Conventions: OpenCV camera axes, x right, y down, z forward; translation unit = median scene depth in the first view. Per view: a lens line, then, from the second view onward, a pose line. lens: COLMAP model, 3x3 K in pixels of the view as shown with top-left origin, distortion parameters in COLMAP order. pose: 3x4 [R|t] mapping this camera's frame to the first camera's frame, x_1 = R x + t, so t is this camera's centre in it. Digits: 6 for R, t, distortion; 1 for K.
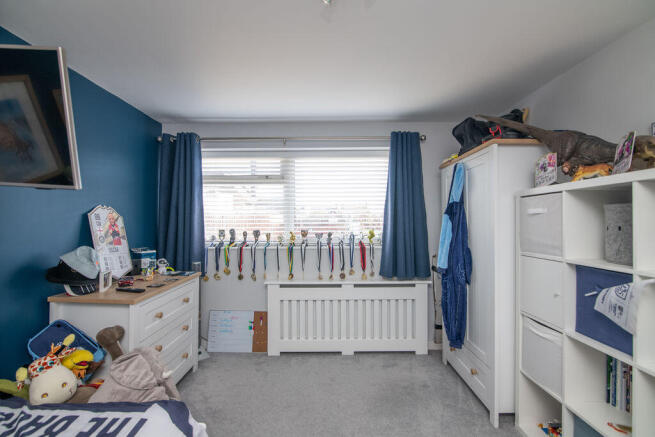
lens RADIAL K [[302.1, 0, 327.1], [0, 302.1, 222.4], [0, 0, 1]] dist [-0.021736, -0.000519]
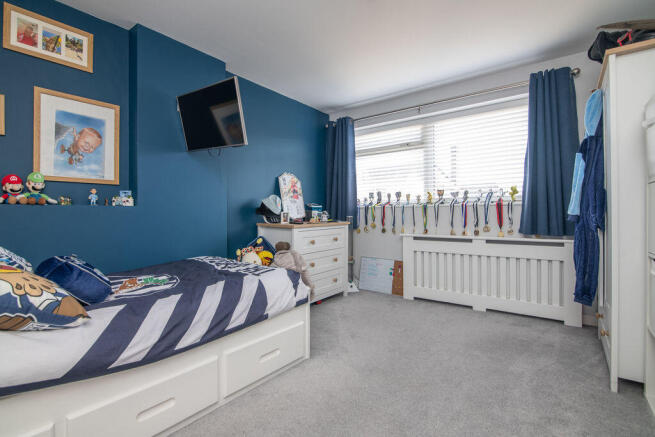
lens RADIAL K [[302.1, 0, 322.6], [0, 302.1, 215.1], [0, 0, 1]] dist [-0.021736, -0.000519]
pose [[0.793055, 0.003925, -0.609138, 0.261103], [0.005051, 0.999902, 0.013020, 0.107939], [0.609130, -0.013403, 0.792957, -0.100612]]
